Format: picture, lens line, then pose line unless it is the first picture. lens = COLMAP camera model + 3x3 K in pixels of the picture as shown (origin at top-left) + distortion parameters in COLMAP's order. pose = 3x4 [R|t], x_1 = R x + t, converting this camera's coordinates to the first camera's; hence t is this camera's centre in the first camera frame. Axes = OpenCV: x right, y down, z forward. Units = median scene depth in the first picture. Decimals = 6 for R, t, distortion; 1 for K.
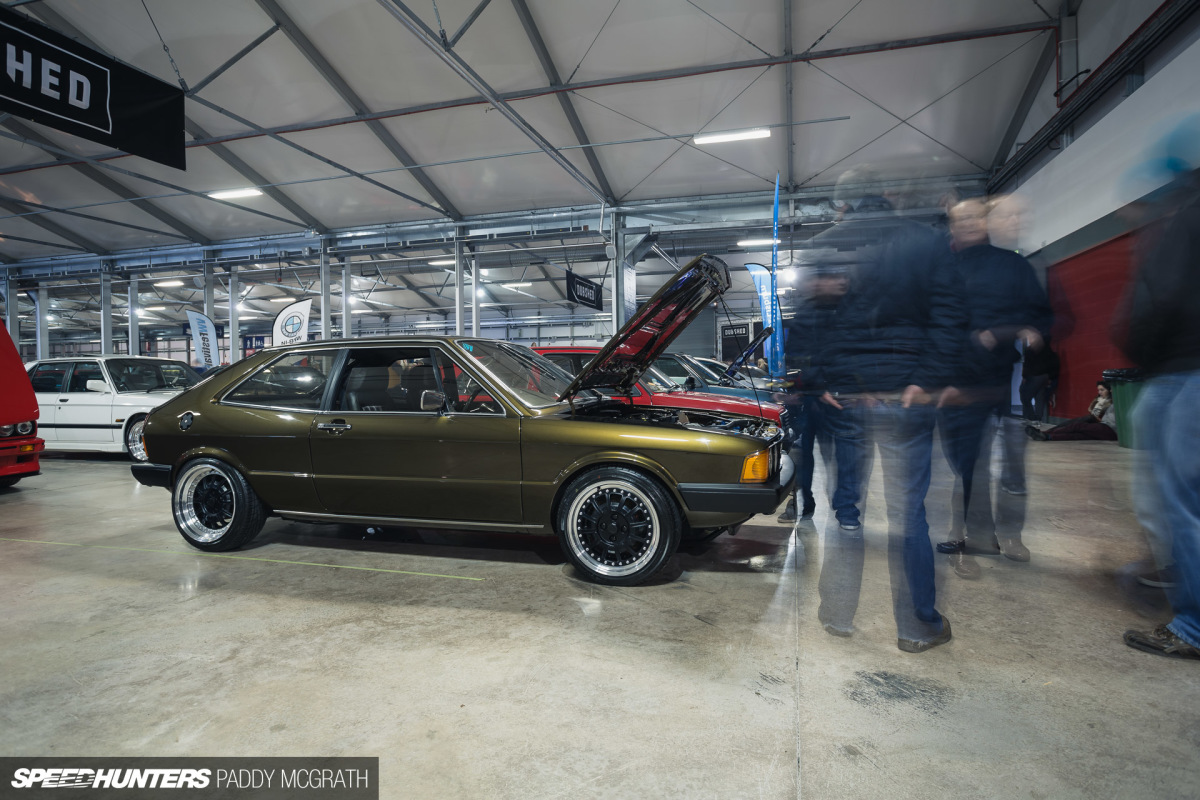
lens RADIAL K [[669.4, 0, 603.1], [0, 669.4, 407.5], [0, 0, 1]] dist [-0.045855, 0.026466]
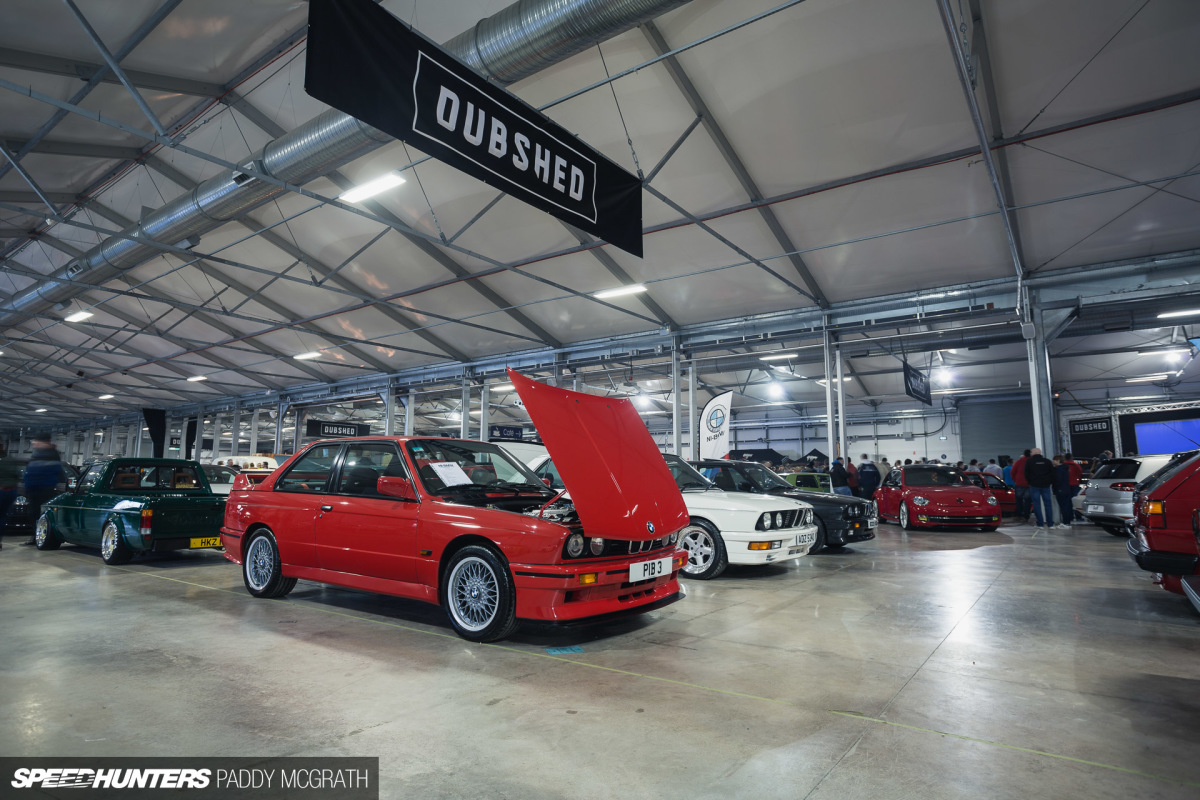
lens RADIAL K [[669.4, 0, 600.3], [0, 669.4, 404.2], [0, 0, 1]] dist [-0.045855, 0.026466]
pose [[0.942517, -0.024680, -0.333247, -0.205590], [-0.028150, 0.987860, -0.152776, 0.000313], [0.332971, 0.153375, 0.930380, 0.058049]]
